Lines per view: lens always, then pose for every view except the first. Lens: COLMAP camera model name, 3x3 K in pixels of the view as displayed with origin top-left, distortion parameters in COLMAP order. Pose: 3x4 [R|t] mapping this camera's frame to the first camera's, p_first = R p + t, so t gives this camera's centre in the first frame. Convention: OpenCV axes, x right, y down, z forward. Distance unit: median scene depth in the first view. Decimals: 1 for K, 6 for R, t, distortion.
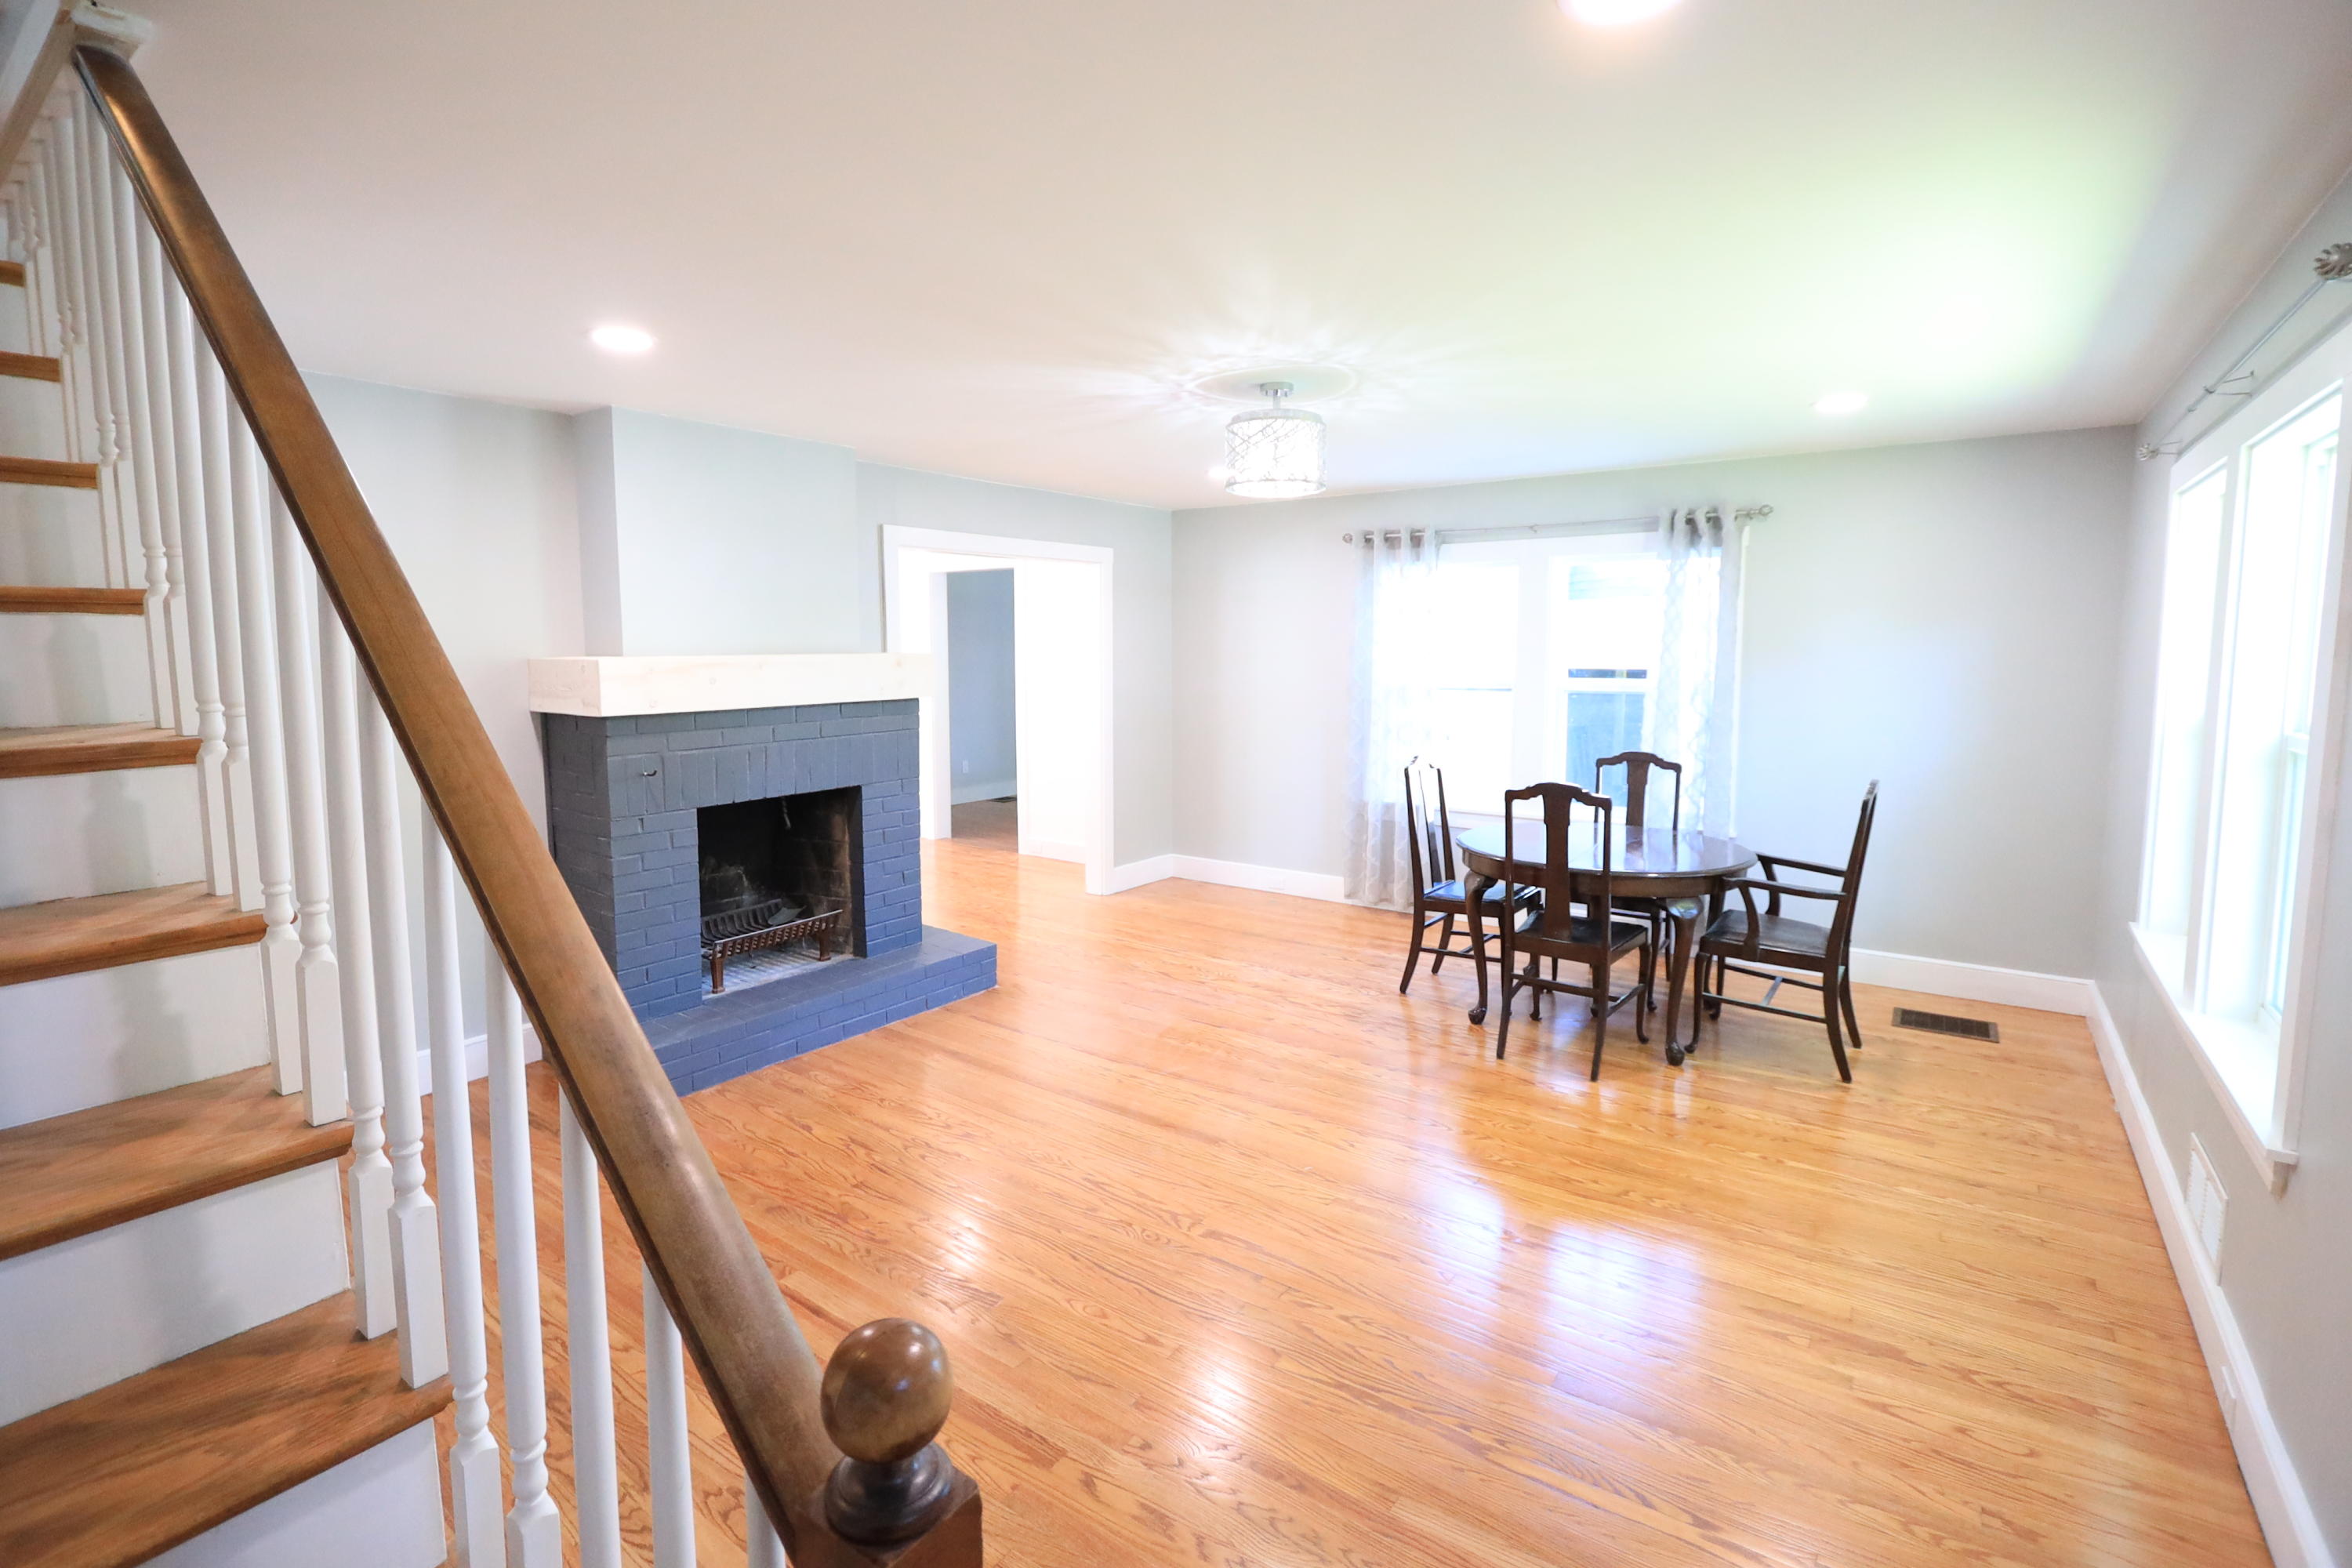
lens RADIAL K [[1066.3, 0, 1139.9], [0, 1066.3, 745.0], [0, 0, 1]] dist [-0.023822, 0.007983]
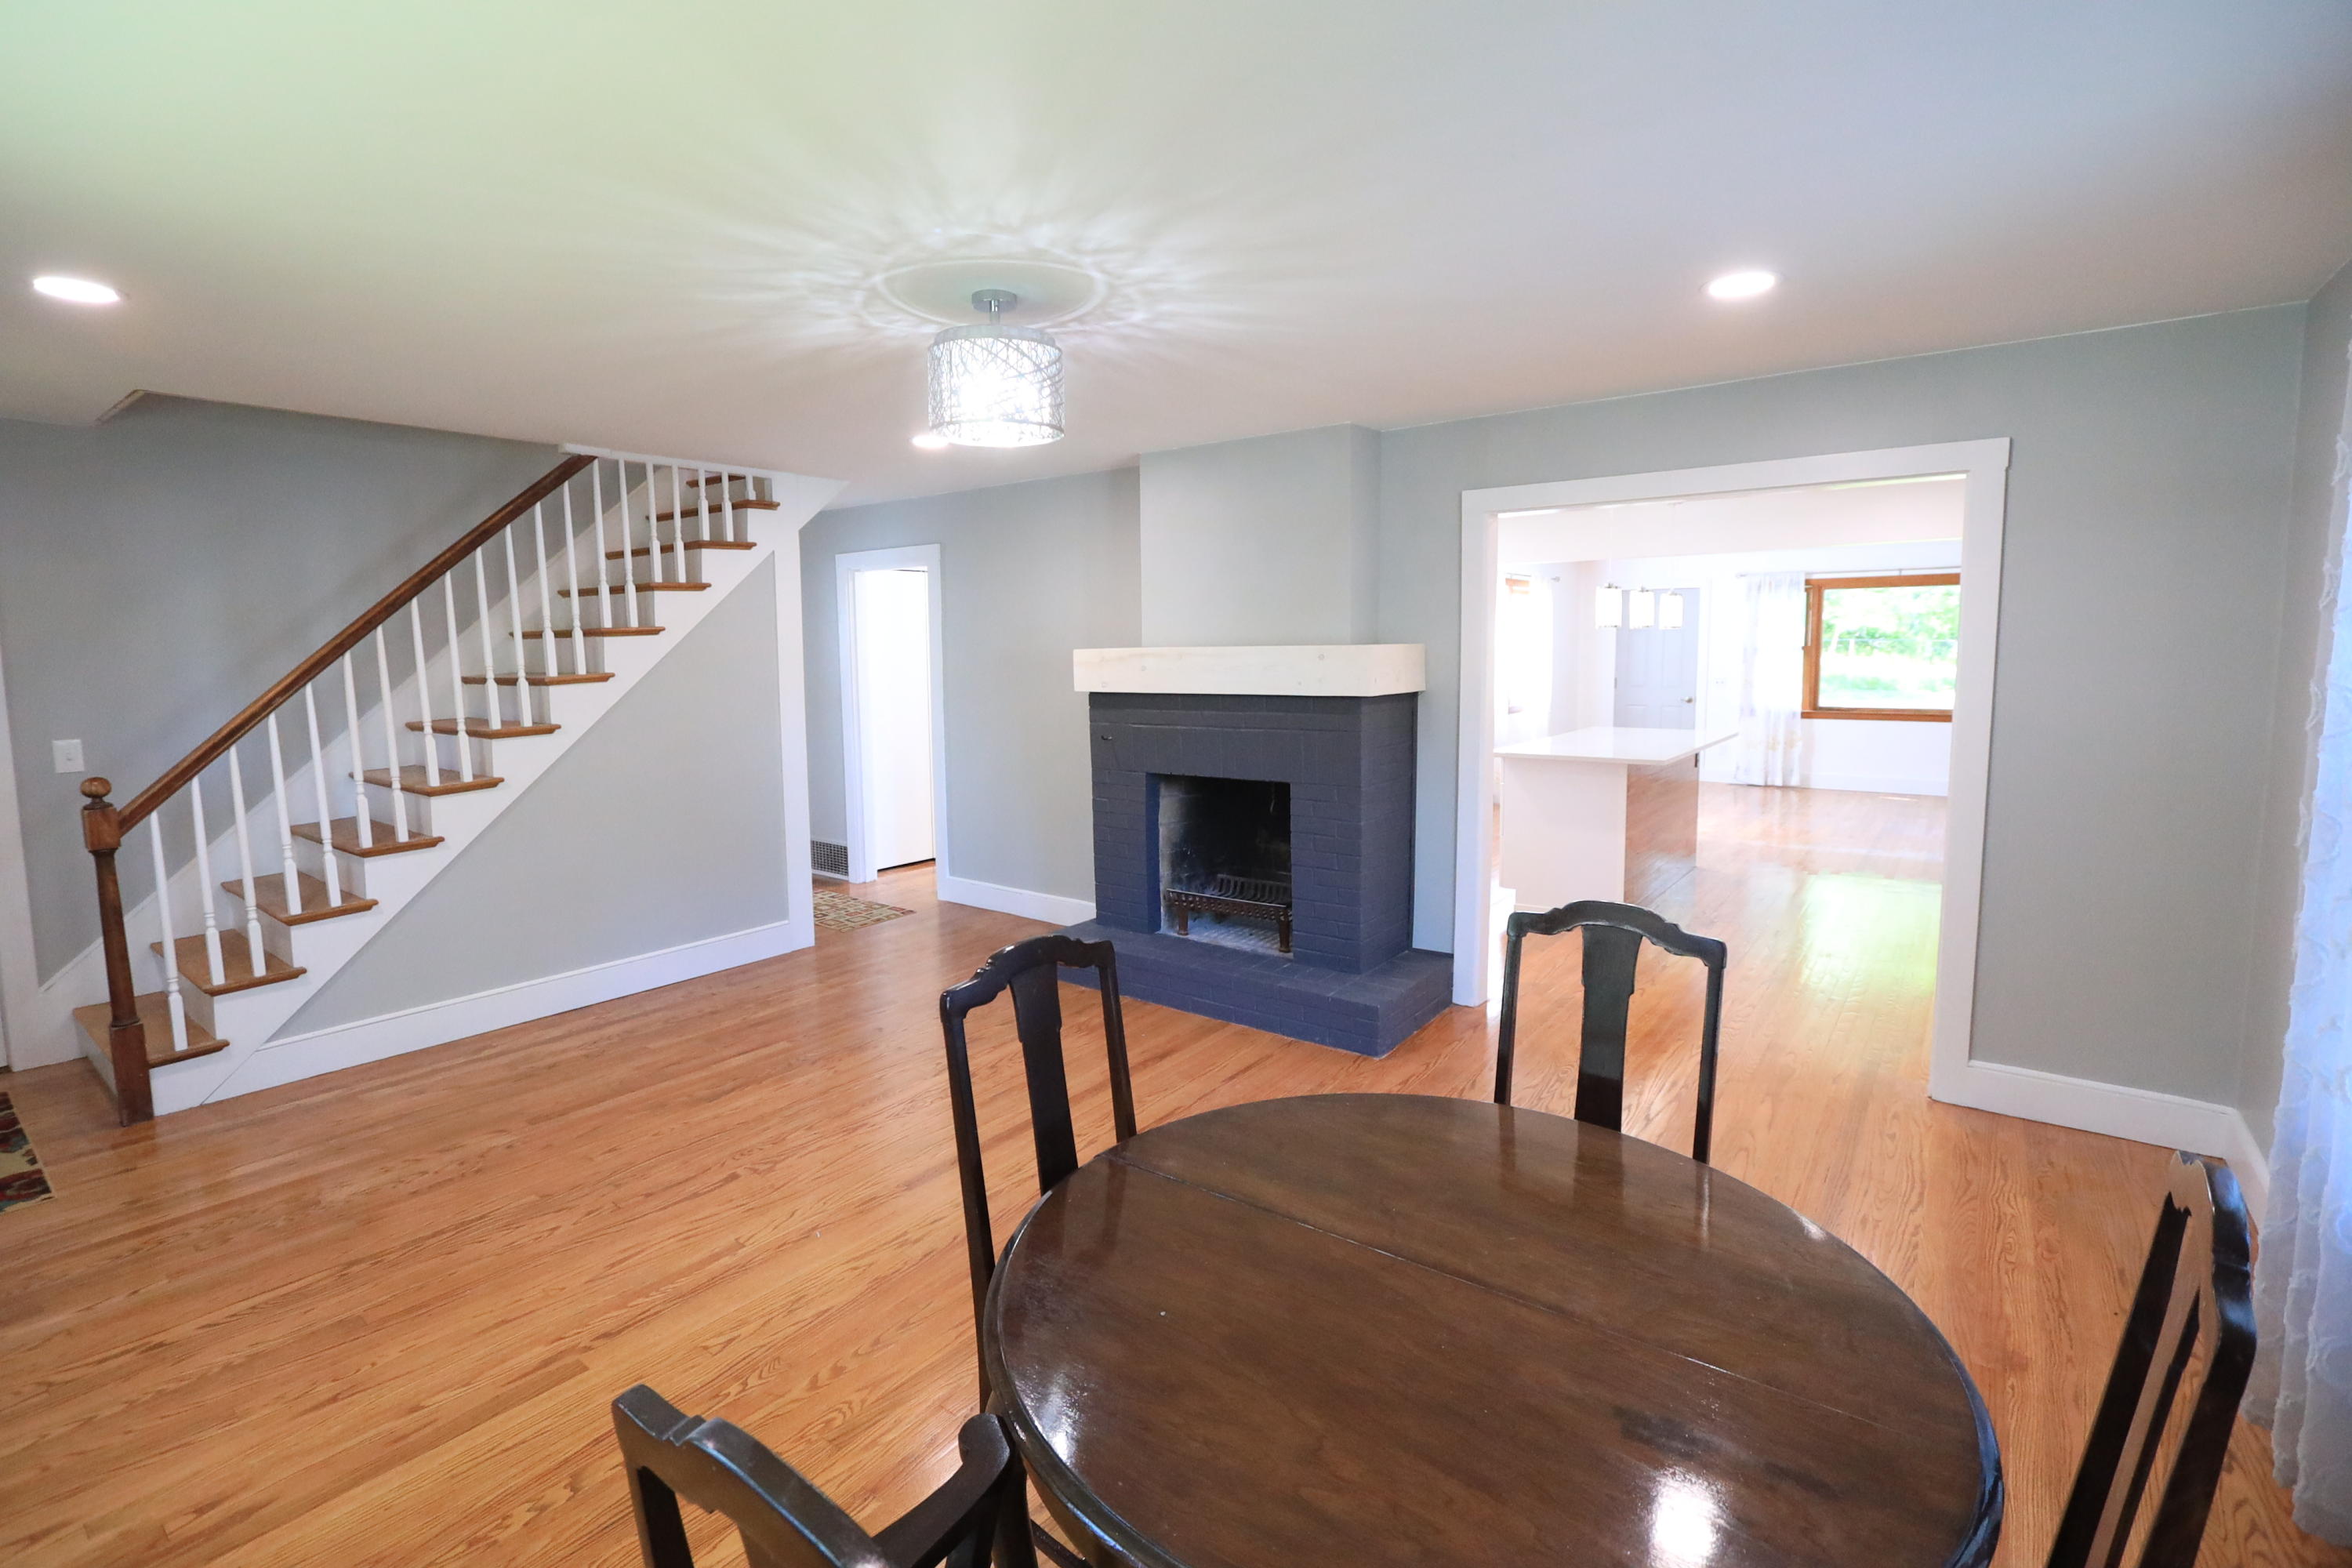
lens RADIAL K [[1066.3, 0, 1139.9], [0, 1066.3, 745.0], [0, 0, 1]] dist [-0.023822, 0.007983]
pose [[-0.004225, 0.095521, -0.995418, 1.027973], [-0.079986, 0.992206, 0.095553, -0.114236], [0.996787, 0.080024, 0.003449, 1.269604]]
